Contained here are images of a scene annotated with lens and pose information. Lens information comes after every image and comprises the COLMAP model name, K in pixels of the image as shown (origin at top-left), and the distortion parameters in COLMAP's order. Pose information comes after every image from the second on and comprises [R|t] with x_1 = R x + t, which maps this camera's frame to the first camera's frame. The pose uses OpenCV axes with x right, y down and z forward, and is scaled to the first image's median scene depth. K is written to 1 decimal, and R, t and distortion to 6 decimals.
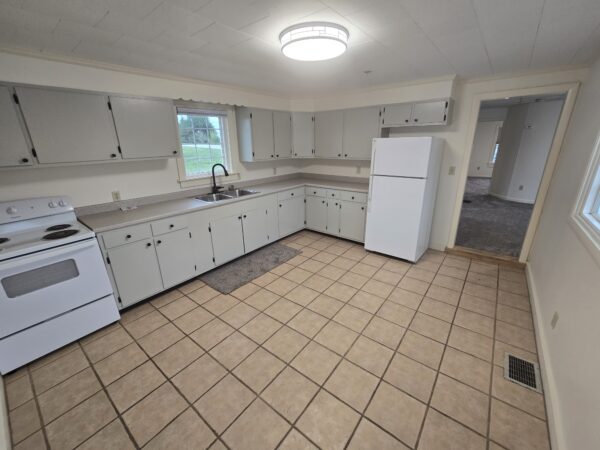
lens RADIAL K [[247.6, 0, 298.4], [0, 247.6, 223.7], [0, 0, 1]] dist [-0.001522, 0.000726]
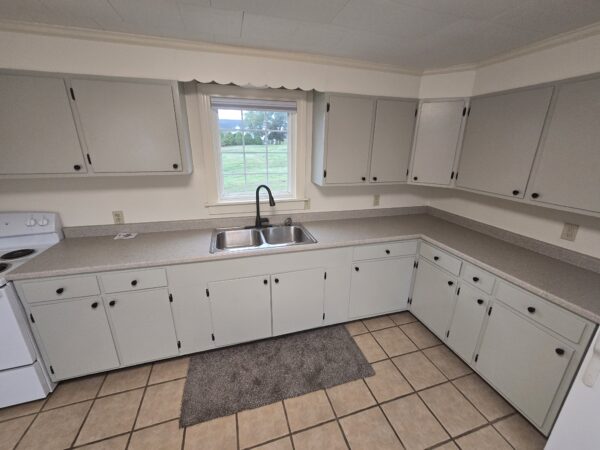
lens RADIAL K [[247.6, 0, 302.7], [0, 247.6, 222.3], [0, 0, 1]] dist [-0.001522, 0.000726]
pose [[0.829151, 0.197927, -0.522813, 0.104579], [-0.206259, 0.977554, 0.042969, -0.189871], [0.519582, 0.072207, 0.851364, 0.501844]]
